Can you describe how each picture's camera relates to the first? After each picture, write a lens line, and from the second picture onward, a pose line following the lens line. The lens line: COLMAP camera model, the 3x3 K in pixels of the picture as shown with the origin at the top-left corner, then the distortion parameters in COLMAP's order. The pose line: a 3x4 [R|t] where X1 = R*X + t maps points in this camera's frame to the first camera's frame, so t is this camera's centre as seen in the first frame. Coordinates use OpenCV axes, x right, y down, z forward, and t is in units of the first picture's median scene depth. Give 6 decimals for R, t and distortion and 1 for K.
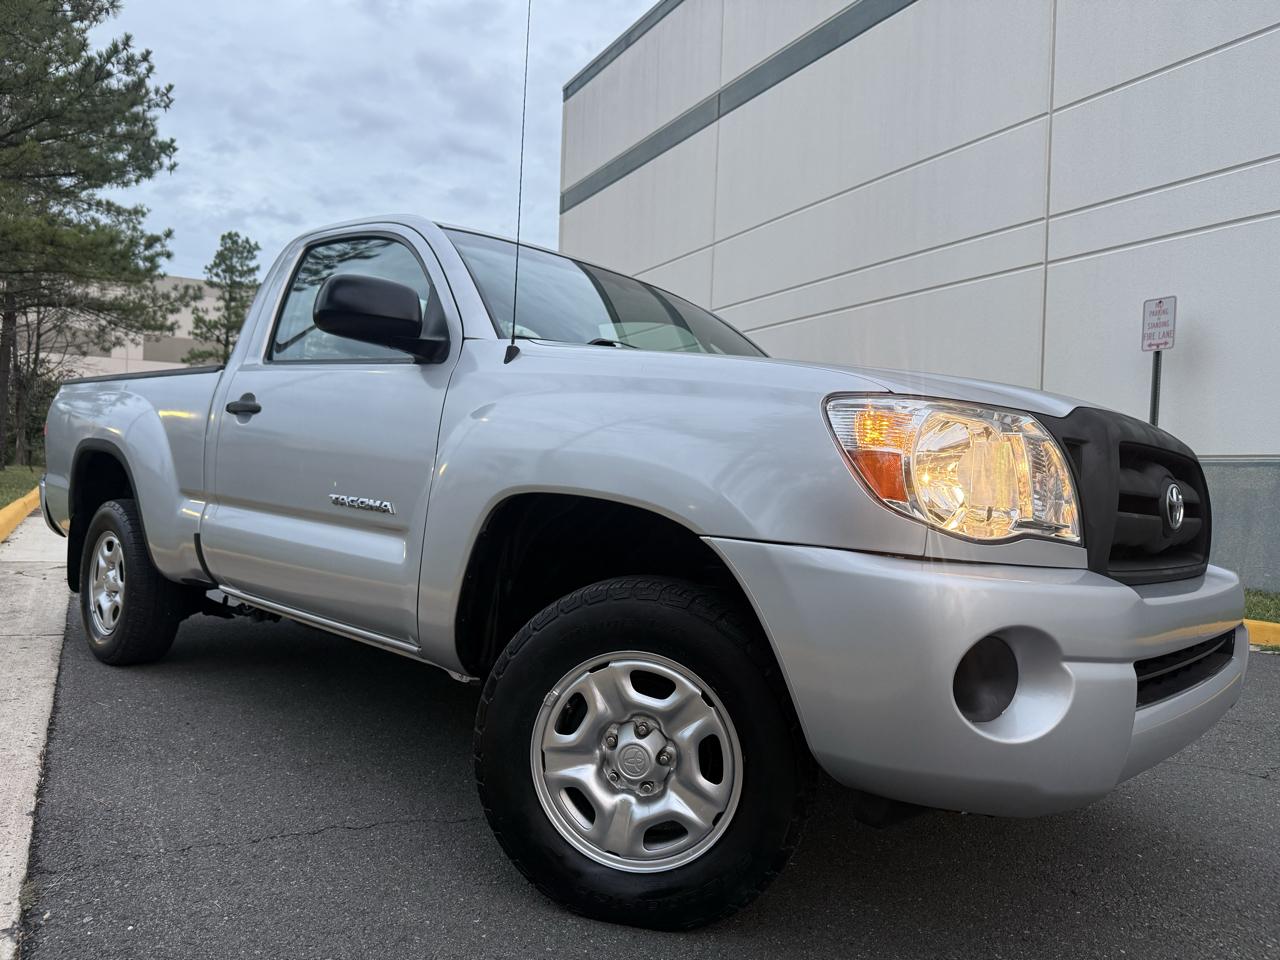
lens RADIAL K [[921.4, 0, 639.8], [0, 921.4, 482.0], [0, 0, 1]] dist [0.000320, -0.005002]
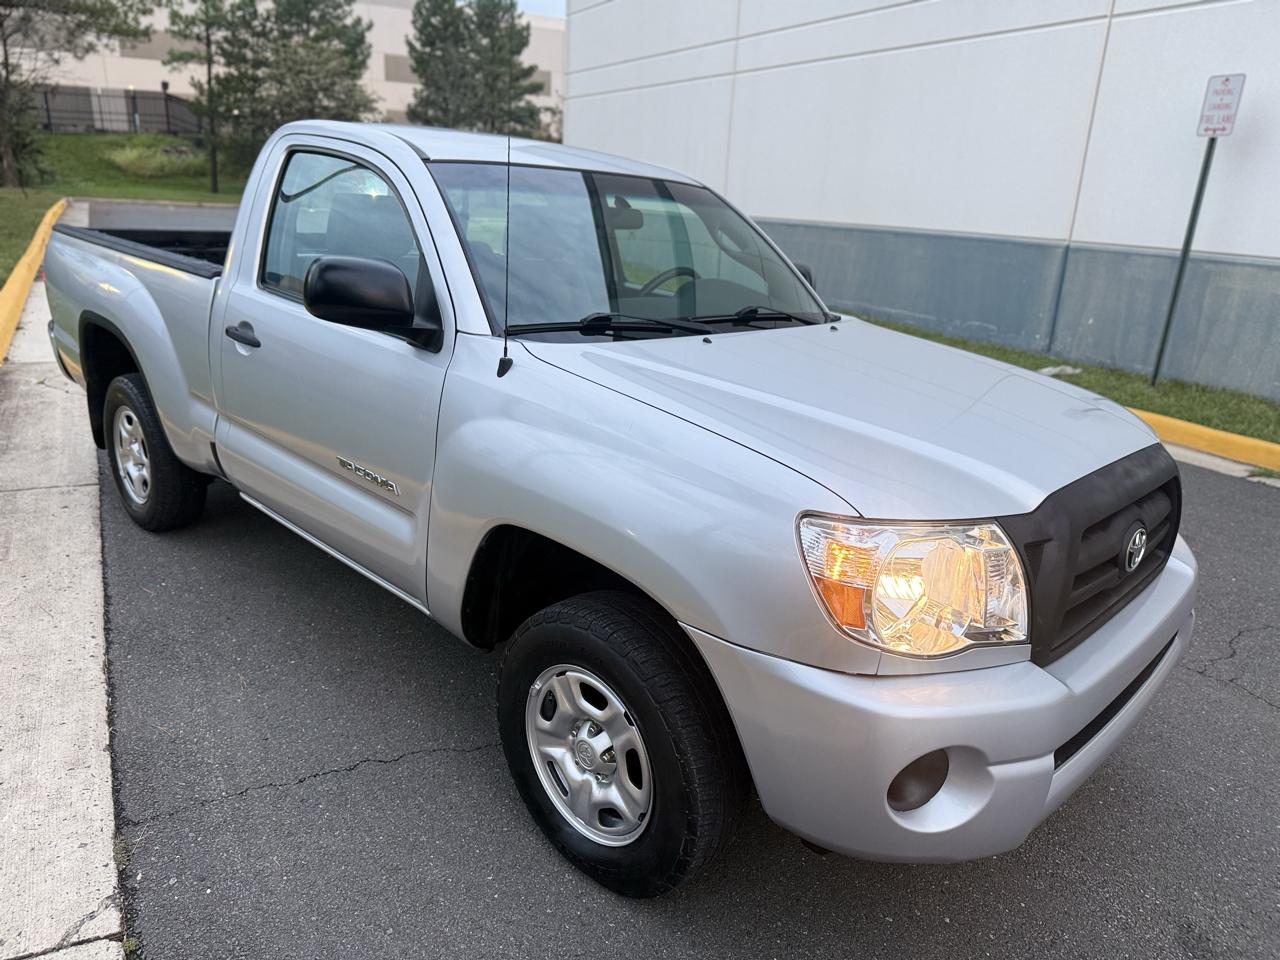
lens RADIAL K [[920.8, 0, 639.7], [0, 920.8, 488.7], [0, 0, 1]] dist [0.002199, -0.006762]
pose [[0.999748, 0.016931, -0.014735, 0.021889], [-0.011470, 0.949677, 0.313020, -0.292864], [0.019293, -0.312772, 0.949632, 0.007617]]
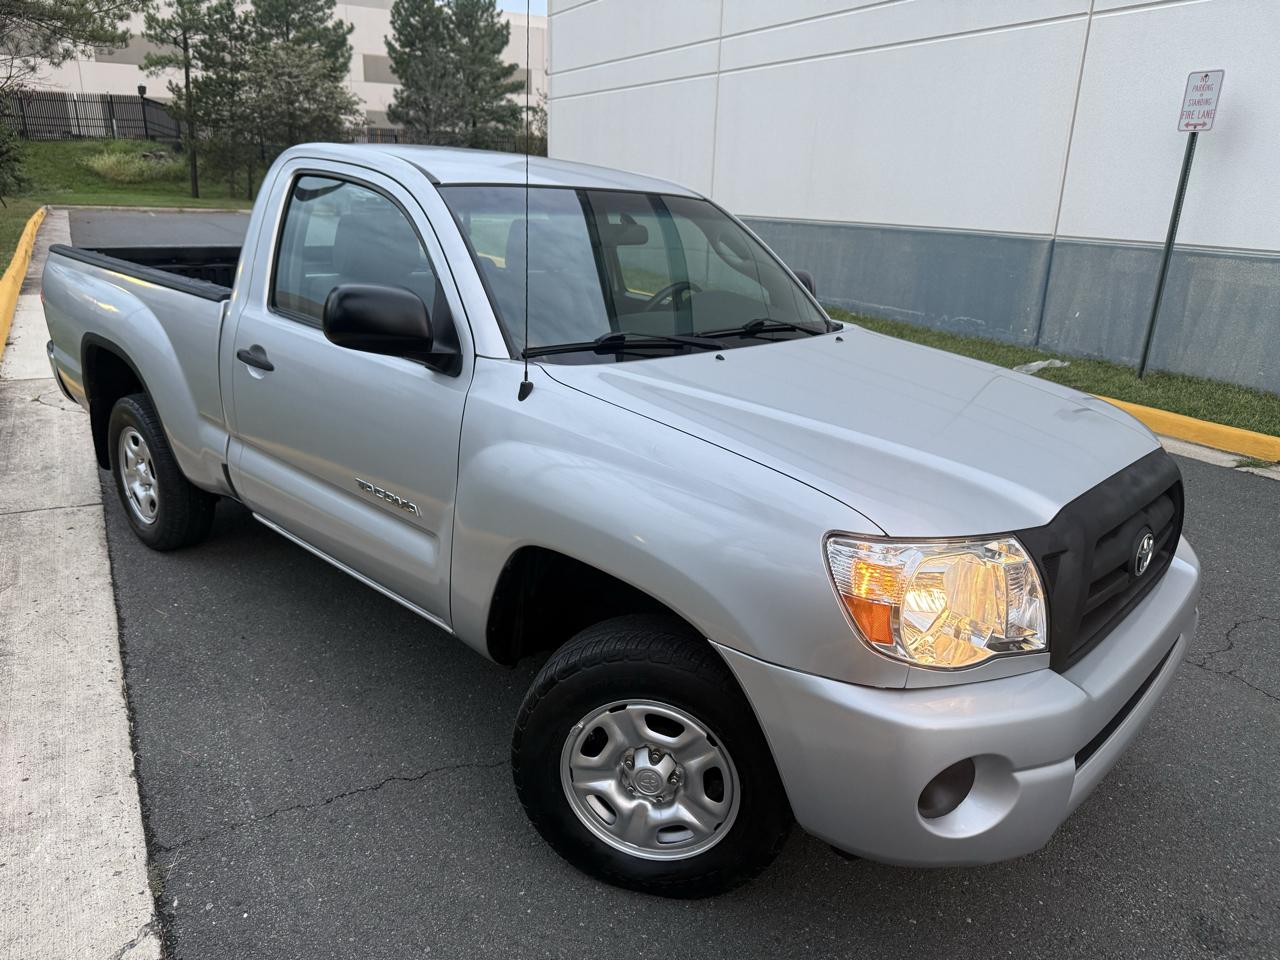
lens RADIAL K [[921.0, 0, 645.0], [0, 921.0, 485.0], [0, 0, 1]] dist [0.001974, -0.007253]
pose [[0.999975, -0.006147, 0.003358, -0.009425], [0.004782, 0.949411, 0.314001, -0.320729], [-0.005118, -0.313977, 0.949417, -0.002363]]
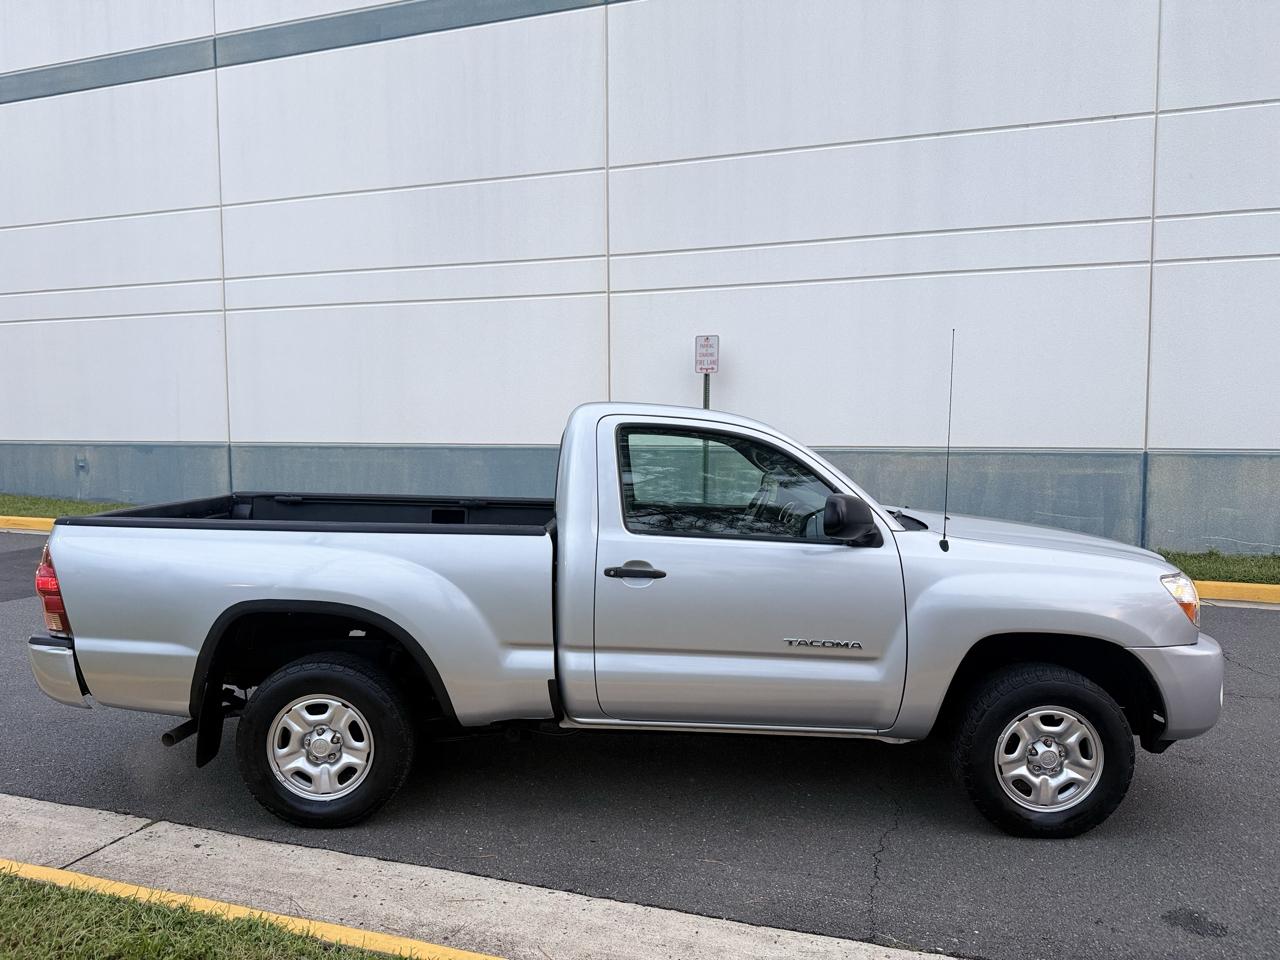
lens RADIAL K [[893.1, 0, 646.9], [0, 893.1, 477.4], [0, 0, 1]] dist [0.054919, -0.066517]
pose [[0.735804, -0.086189, 0.671687, -1.454048], [0.025791, 0.994715, 0.099386, -0.399676], [-0.676703, -0.055805, 0.734138, 0.138926]]
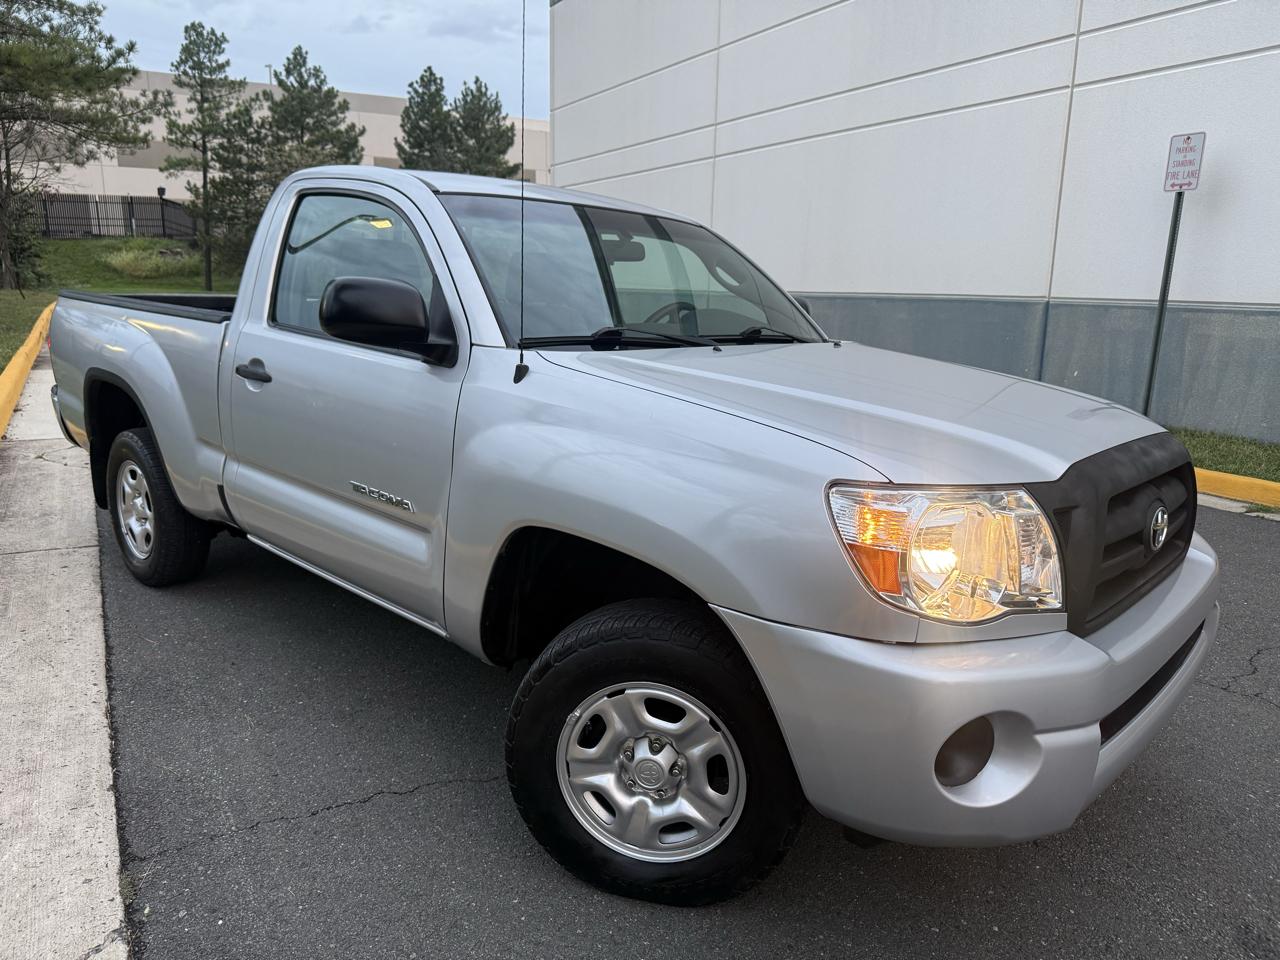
lens RADIAL K [[921.4, 0, 639.8], [0, 921.4, 482.0], [0, 0, 1]] dist [0.000320, -0.005002]
pose [[0.999856, -0.016244, -0.004863, -0.004857], [0.016913, 0.975867, 0.217711, -0.214344], [0.001209, -0.217762, 0.976001, -0.012598]]
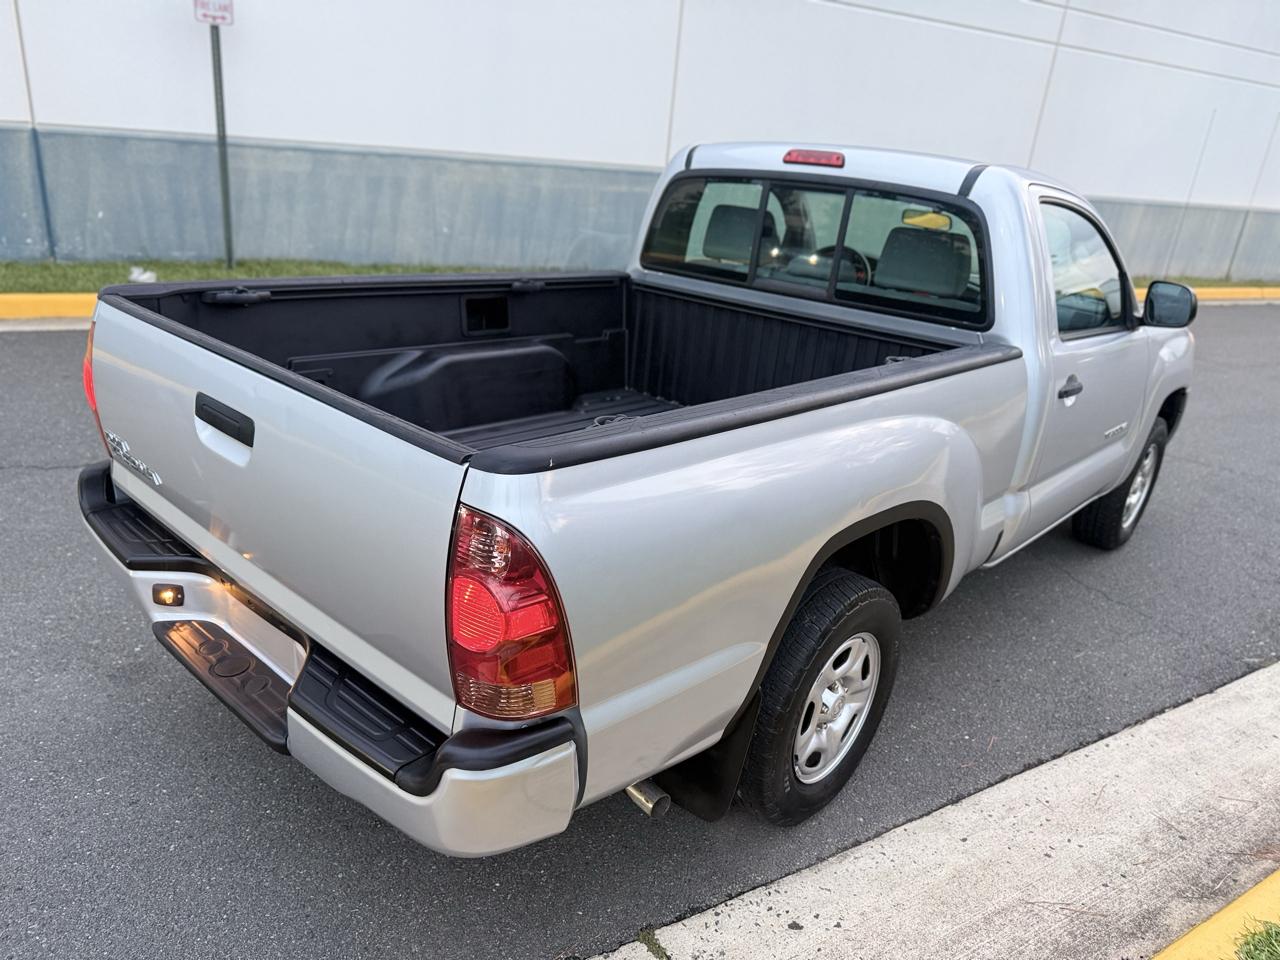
lens RADIAL K [[913.7, 0, 640.3], [0, 913.7, 502.3], [0, 0, 1]] dist [-0.020435, -0.004202]
pose [[-0.008462, -0.415955, 0.909346, -1.682269], [-0.099884, 0.905182, 0.413121, -0.406885], [-0.994963, -0.087333, -0.049206, 1.822943]]
